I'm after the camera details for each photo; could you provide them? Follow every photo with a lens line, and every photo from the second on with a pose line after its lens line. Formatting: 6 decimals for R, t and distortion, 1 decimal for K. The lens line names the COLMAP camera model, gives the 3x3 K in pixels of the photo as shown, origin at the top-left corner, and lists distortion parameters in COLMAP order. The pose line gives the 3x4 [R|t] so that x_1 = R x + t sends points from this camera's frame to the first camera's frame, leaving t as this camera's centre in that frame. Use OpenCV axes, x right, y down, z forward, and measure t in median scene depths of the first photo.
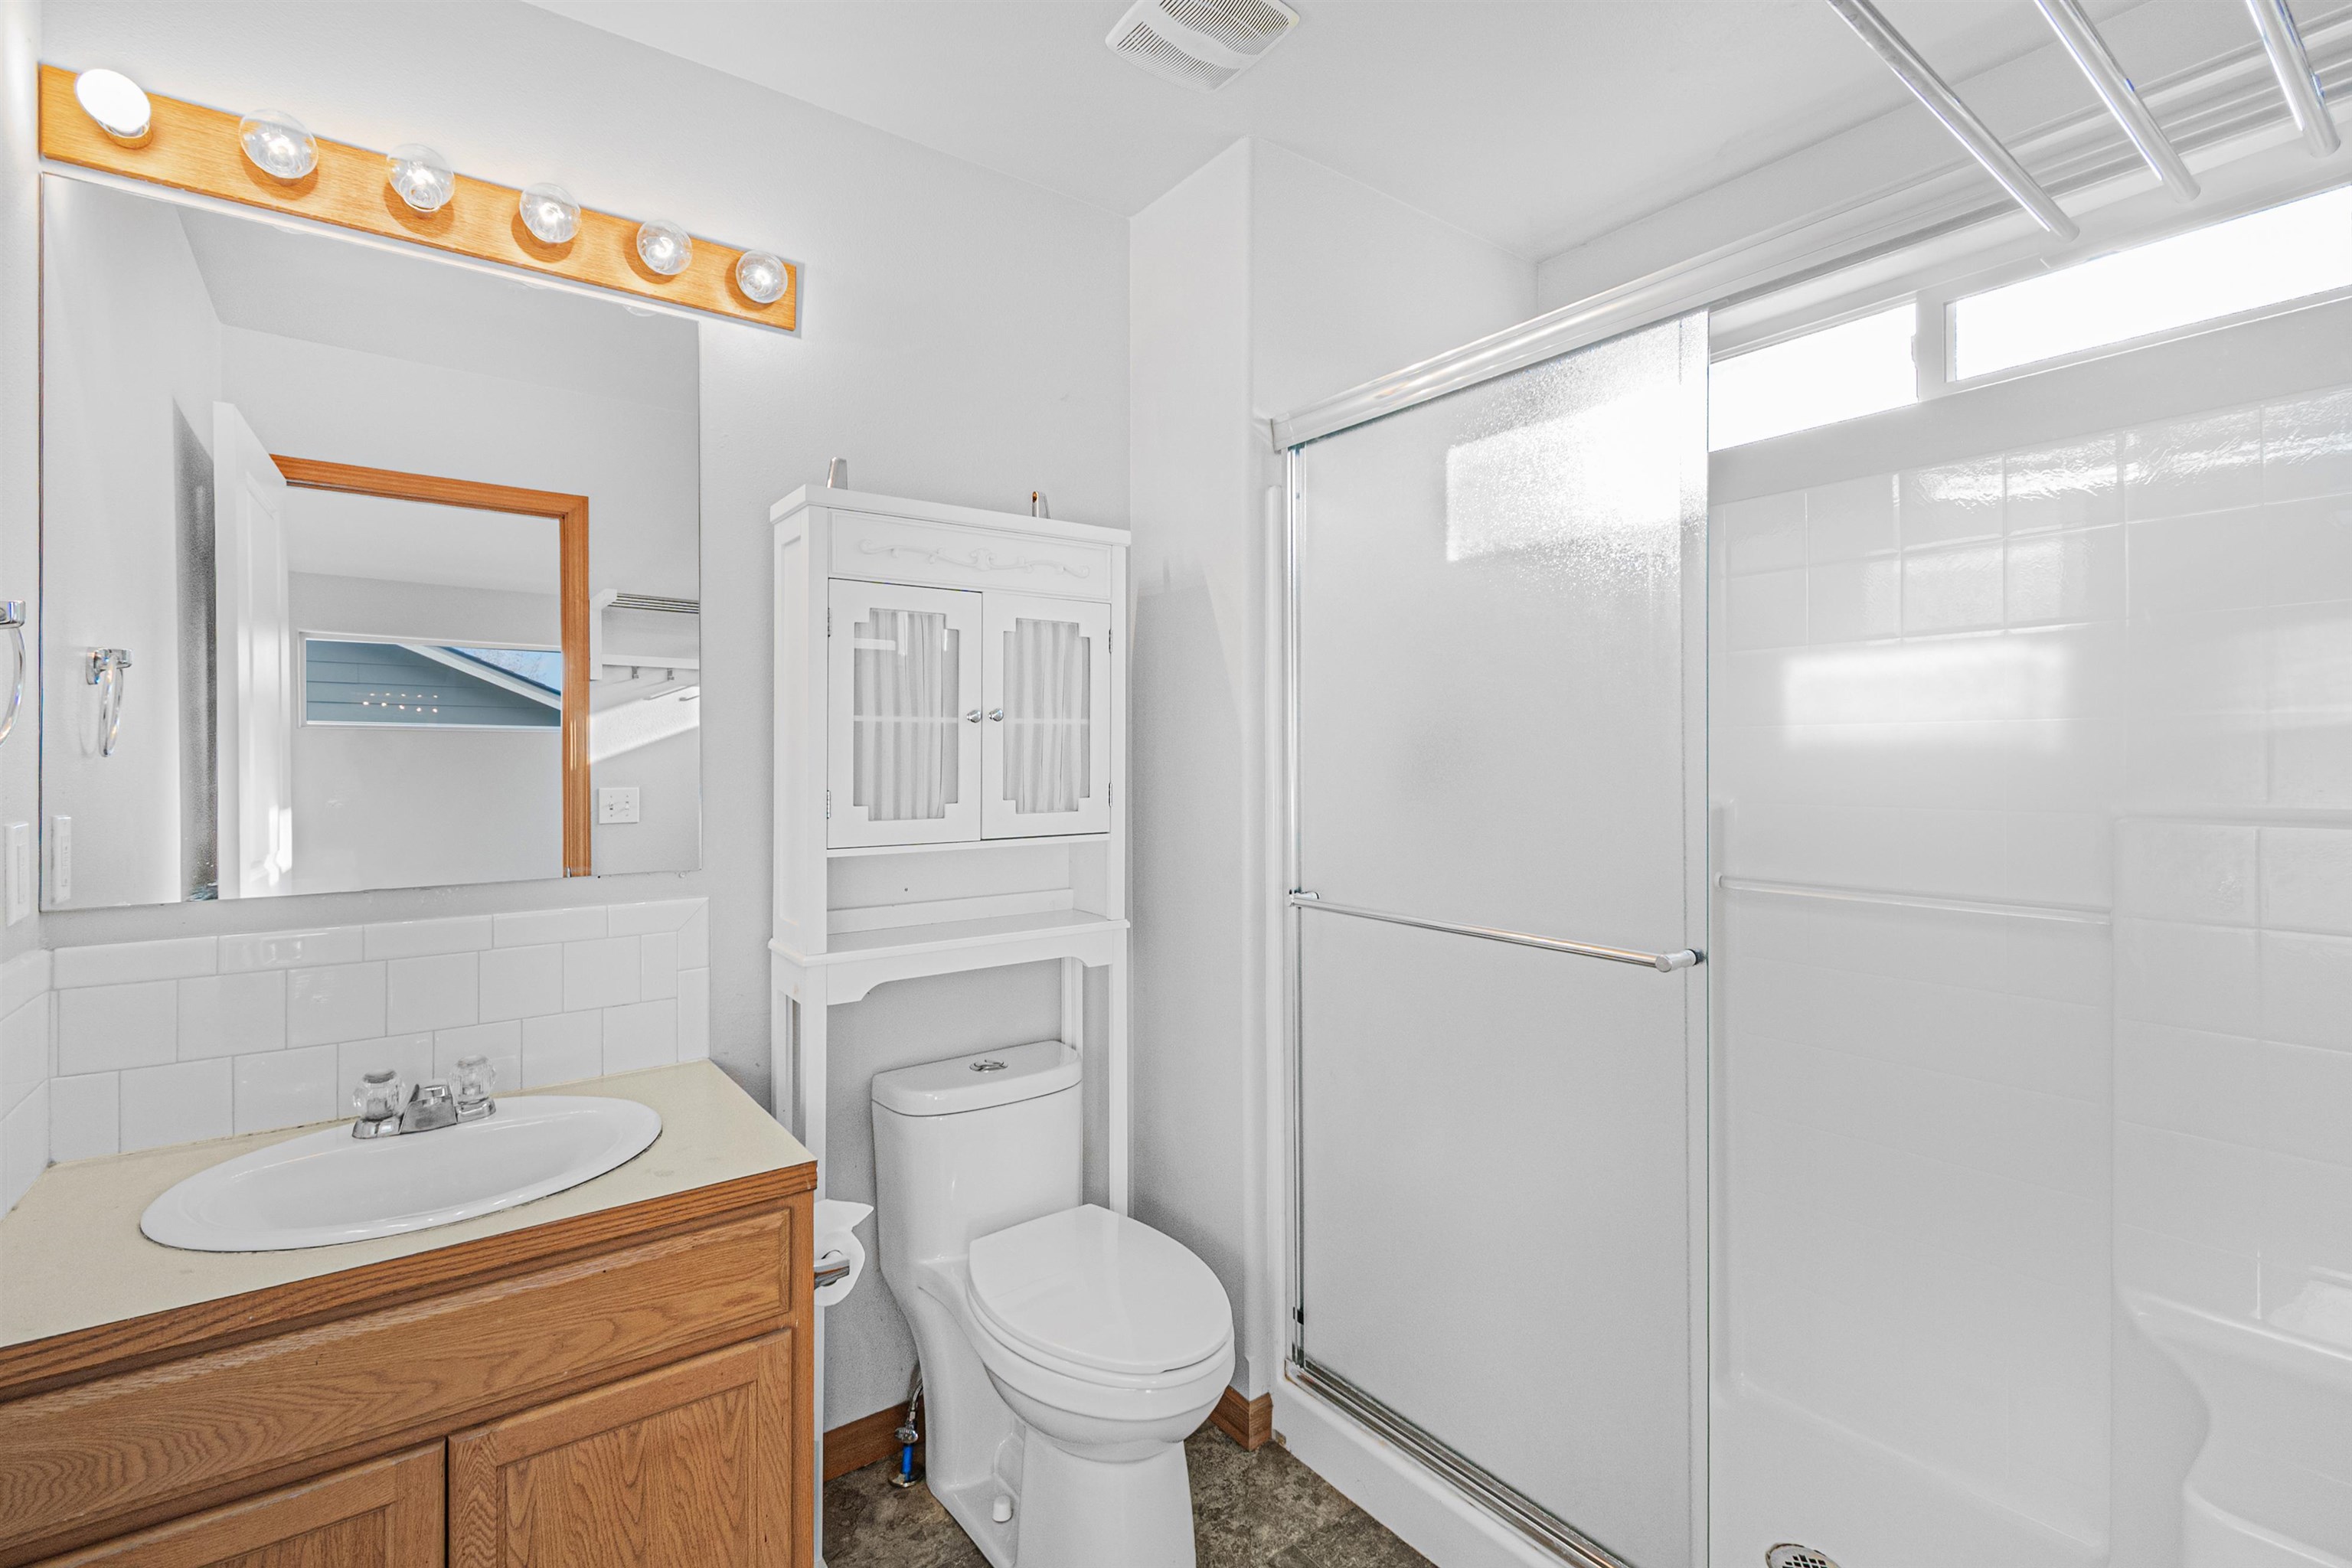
lens RADIAL K [[1053.8, 0, 1168.1], [0, 1053.8, 777.7], [0, 0, 1]] dist [0.007737, -0.004189]
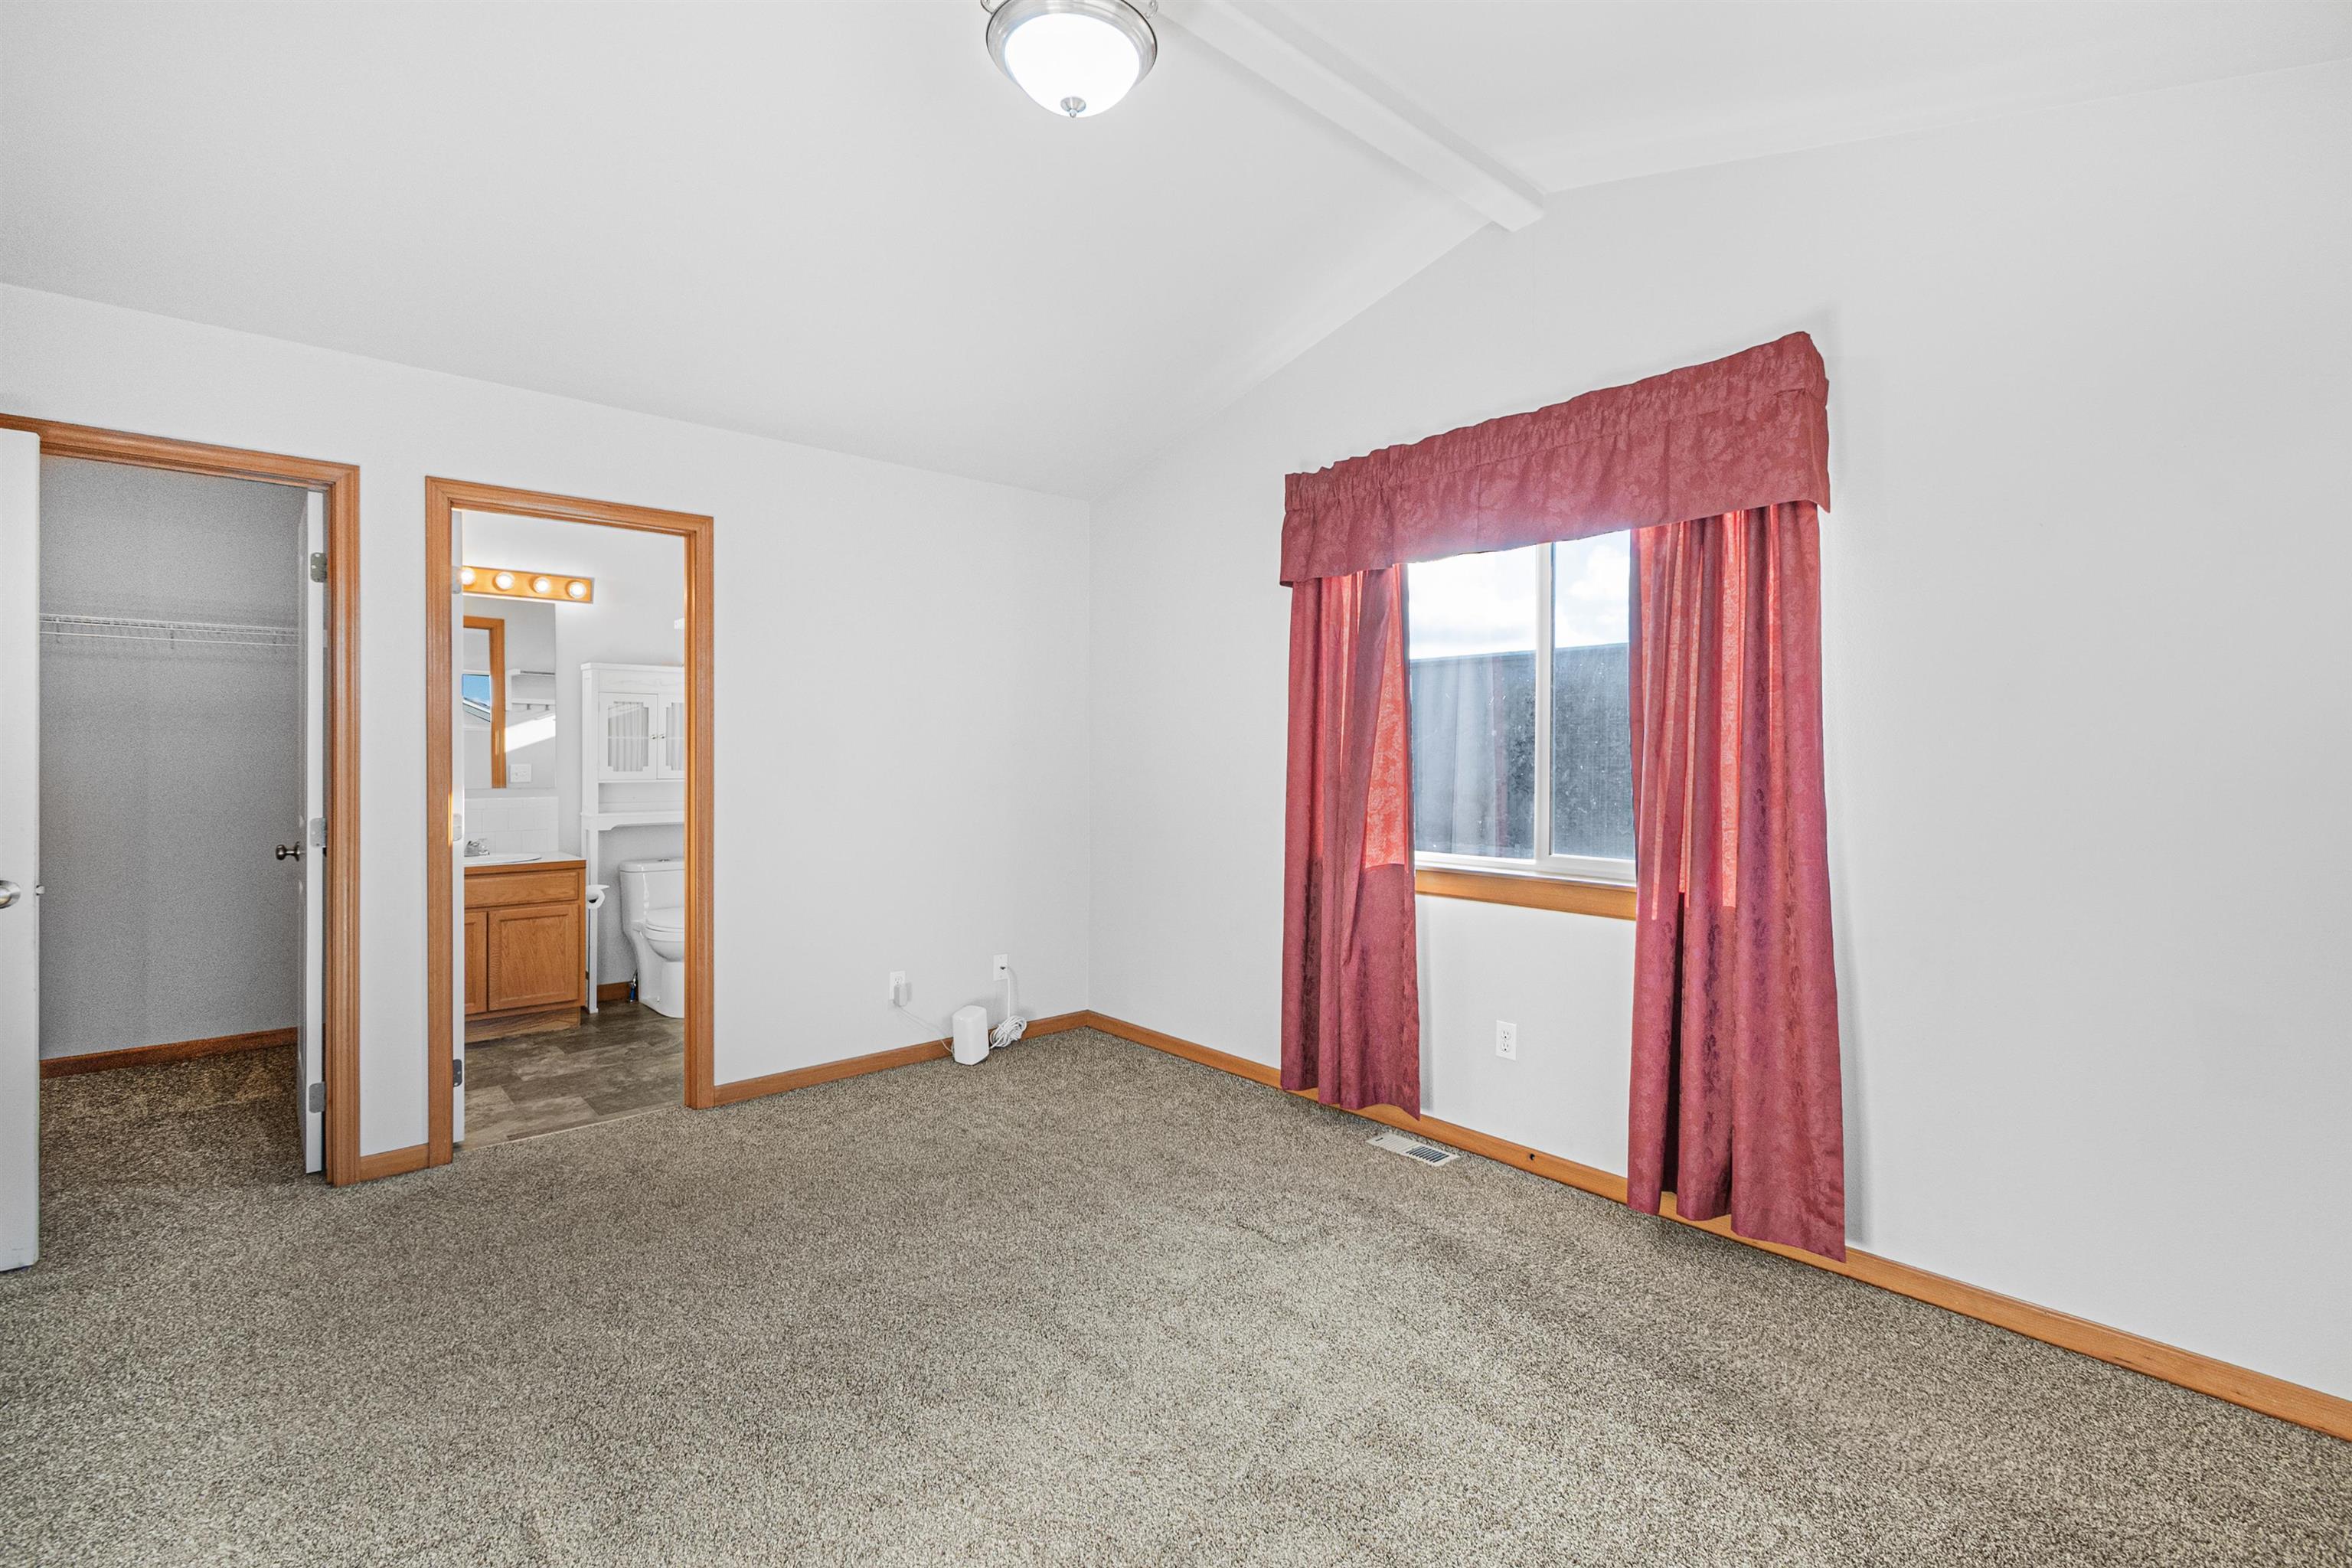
lens RADIAL K [[1053.8, 0, 1186.0], [0, 1053.8, 774.4], [0, 0, 1]] dist [0.007737, -0.004189]
pose [[0.994561, 0.010175, 0.103662, 1.005696], [-0.011134, 0.999900, 0.008679, 0.005758], [-0.103564, -0.009786, 0.994575, -2.122212]]
